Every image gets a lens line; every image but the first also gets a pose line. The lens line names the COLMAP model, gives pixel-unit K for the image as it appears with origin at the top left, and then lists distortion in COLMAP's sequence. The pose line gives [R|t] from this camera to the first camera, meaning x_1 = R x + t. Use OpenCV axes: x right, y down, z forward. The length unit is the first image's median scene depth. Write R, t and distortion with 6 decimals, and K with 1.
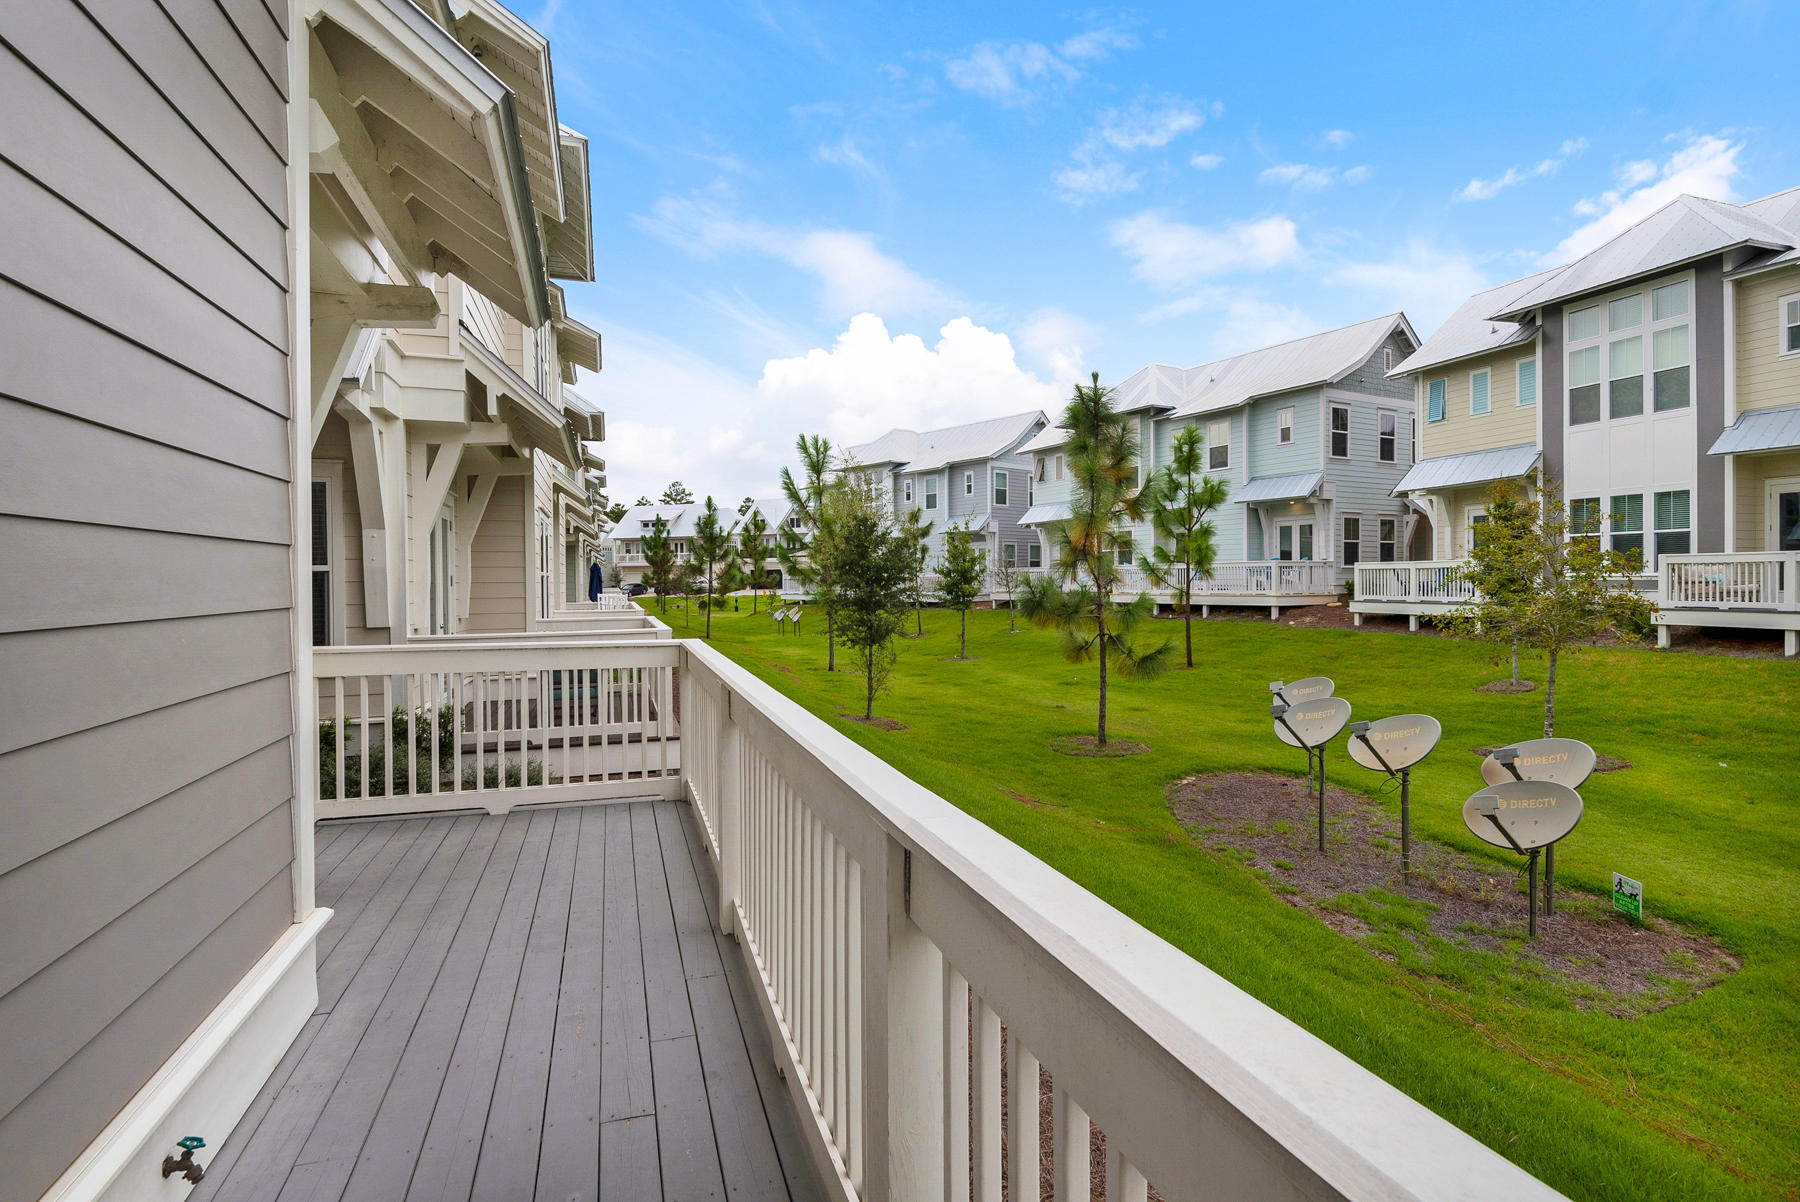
lens RADIAL K [[878.7, 0, 900.0], [0, 878.7, 601.0], [0, 0, 1]] dist [0.029892, -0.027442]
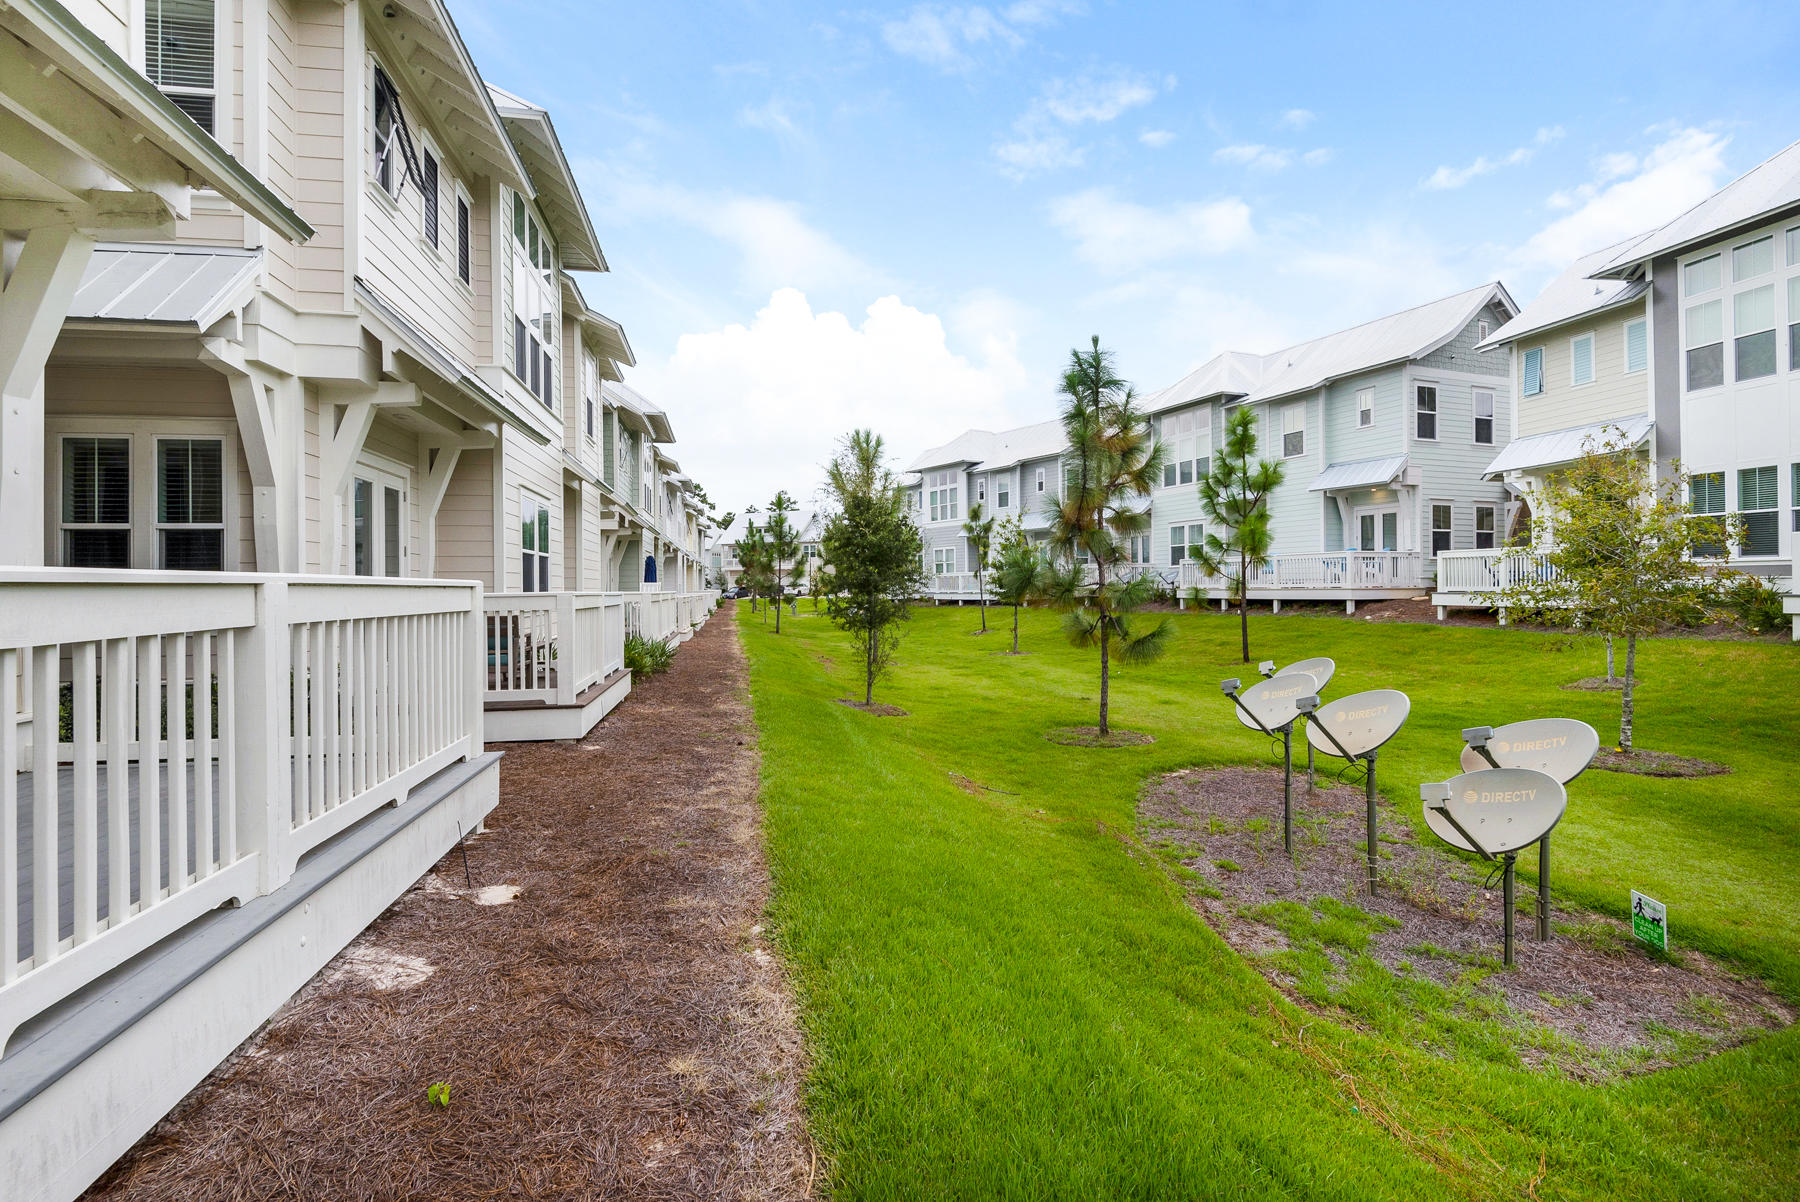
lens RADIAL K [[848.0, 0, 903.4], [0, 848.0, 597.2], [0, 0, 1]] dist [0.026293, -0.020498]
pose [[0.991152, 0.001426, -0.132722, 0.100050], [-0.003281, 0.999900, -0.013758, 0.022182], [0.132689, 0.014072, 0.991058, 0.059383]]
